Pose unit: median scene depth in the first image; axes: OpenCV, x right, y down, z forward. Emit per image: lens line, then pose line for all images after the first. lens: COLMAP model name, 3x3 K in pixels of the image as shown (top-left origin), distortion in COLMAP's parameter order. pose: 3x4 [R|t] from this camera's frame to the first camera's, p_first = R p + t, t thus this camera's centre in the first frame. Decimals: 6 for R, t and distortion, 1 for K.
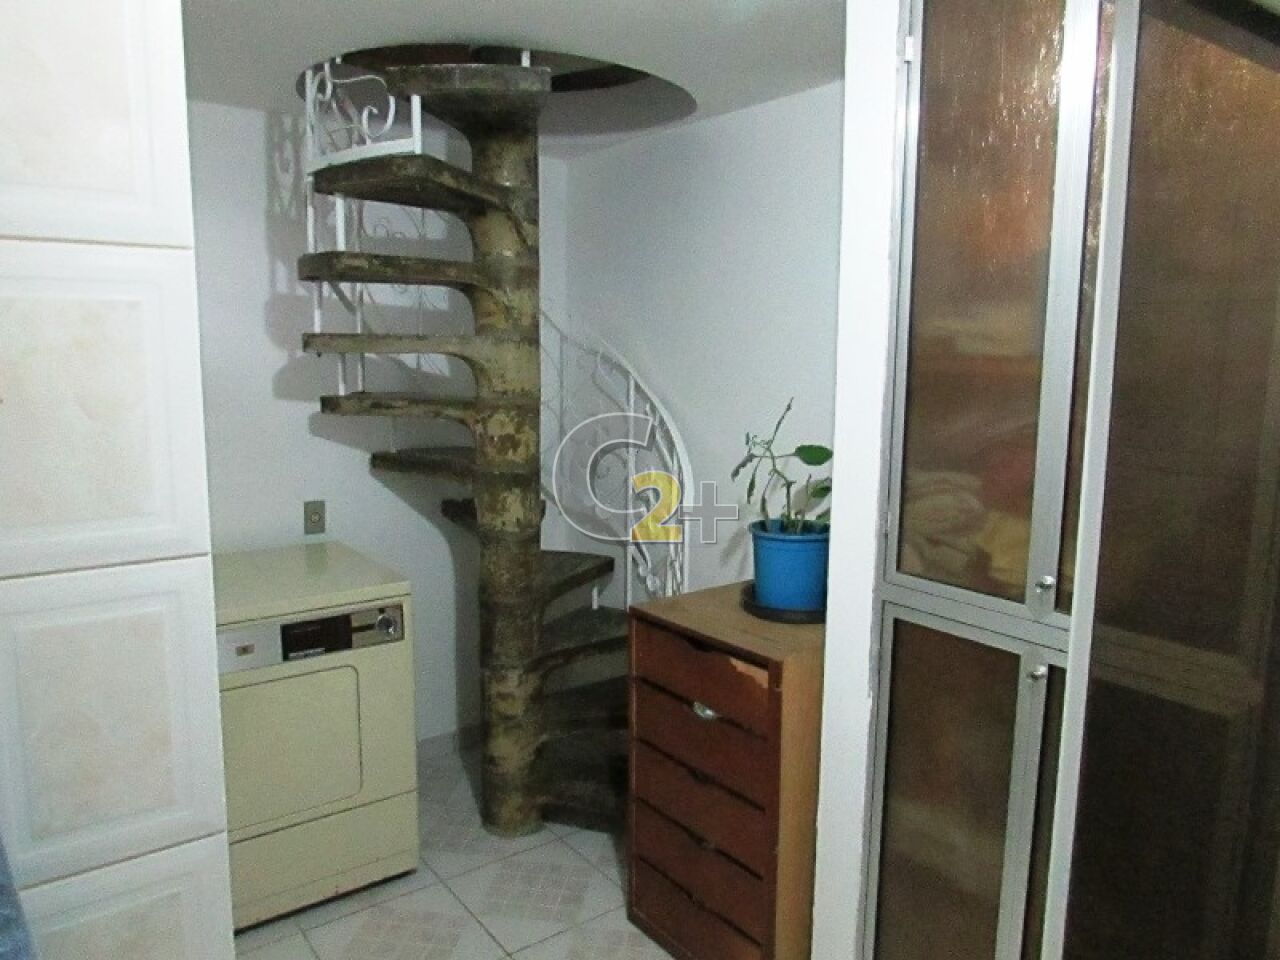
lens RADIAL K [[897.2, 0, 640.0], [0, 897.2, 480.0], [0, 0, 1]] dist [-0.035744, 0.003274]
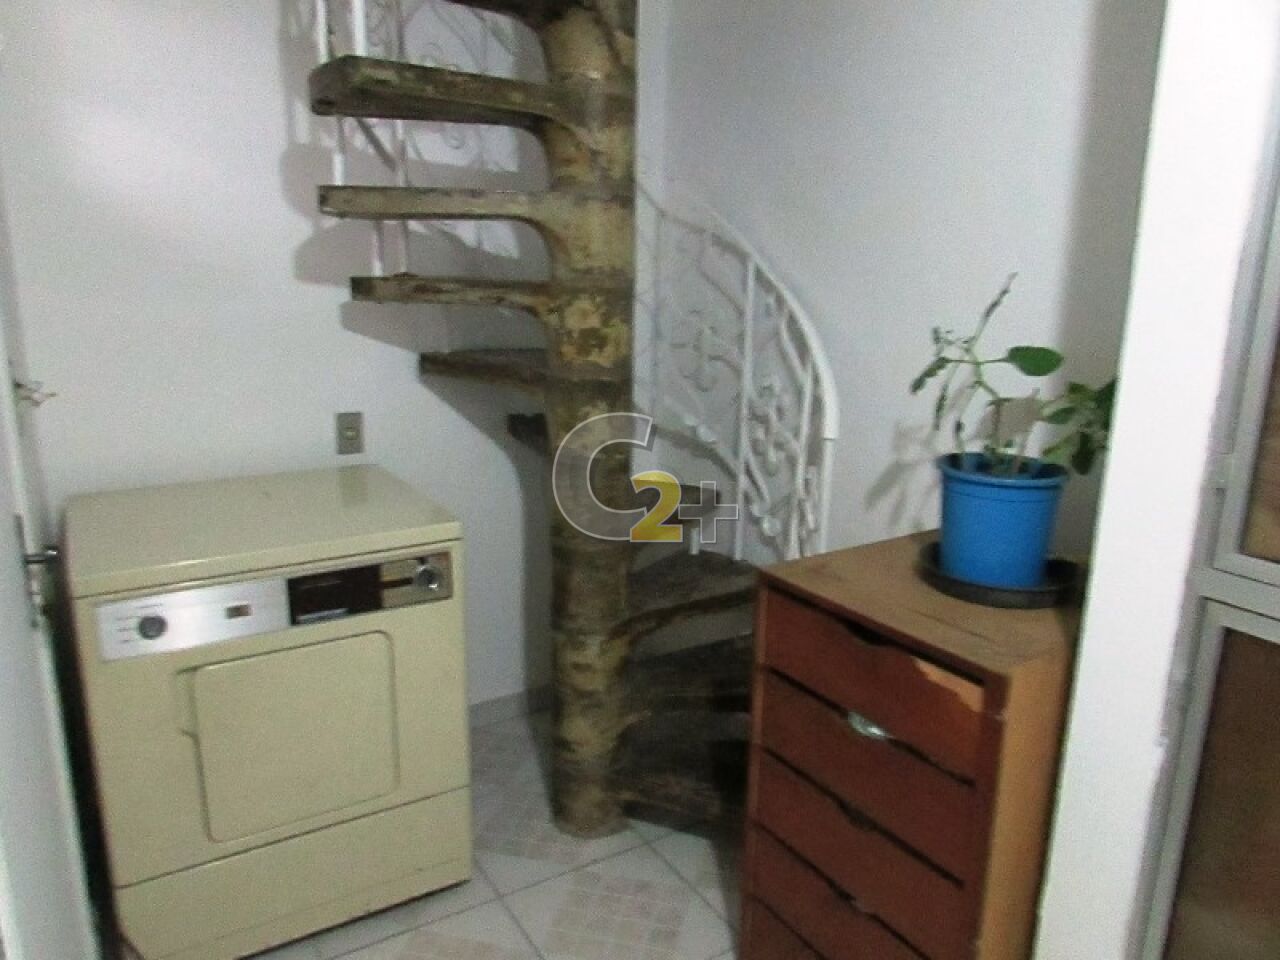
lens RADIAL K [[897.2, 0, 640.0], [0, 897.2, 480.0], [0, 0, 1]] dist [-0.035744, 0.003274]
pose [[0.996083, 0.026911, -0.084231, -0.040539], [-0.019051, 0.995505, 0.092768, 0.004791], [0.086349, -0.090800, 0.992119, 0.250352]]
